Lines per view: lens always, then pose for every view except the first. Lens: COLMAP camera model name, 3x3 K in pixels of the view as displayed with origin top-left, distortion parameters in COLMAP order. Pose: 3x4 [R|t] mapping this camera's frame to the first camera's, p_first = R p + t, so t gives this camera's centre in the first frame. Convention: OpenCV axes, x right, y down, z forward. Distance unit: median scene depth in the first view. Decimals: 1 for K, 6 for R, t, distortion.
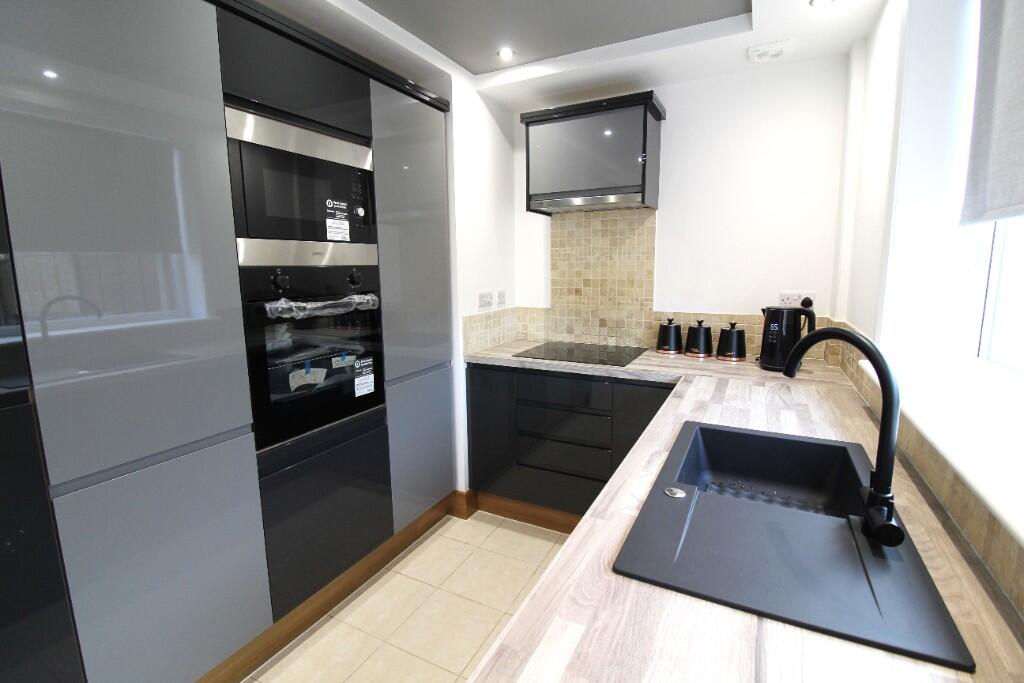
lens RADIAL K [[477.7, 0, 512.0], [0, 477.7, 341.5], [0, 0, 1]] dist [-0.000436, -0.000827]
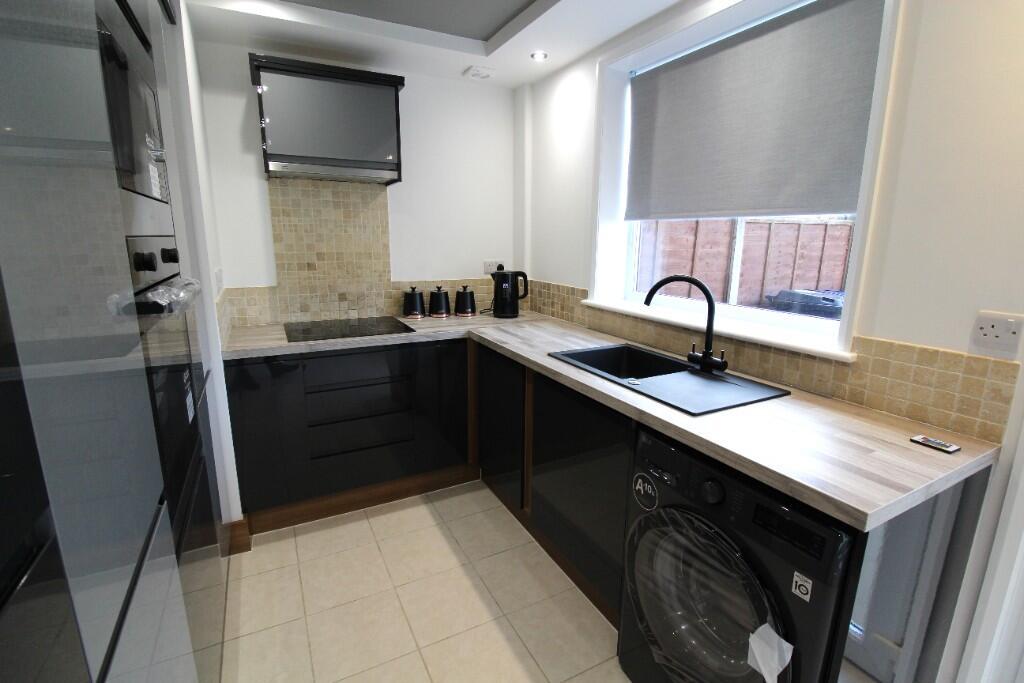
lens RADIAL K [[477.7, 0, 512.0], [0, 477.7, 341.5], [0, 0, 1]] dist [-0.000436, -0.000827]
pose [[0.573196, -0.160666, 0.803513, -0.433393], [0.115770, 0.986632, 0.114695, -0.021532], [-0.811199, 0.027280, 0.584133, 0.145829]]
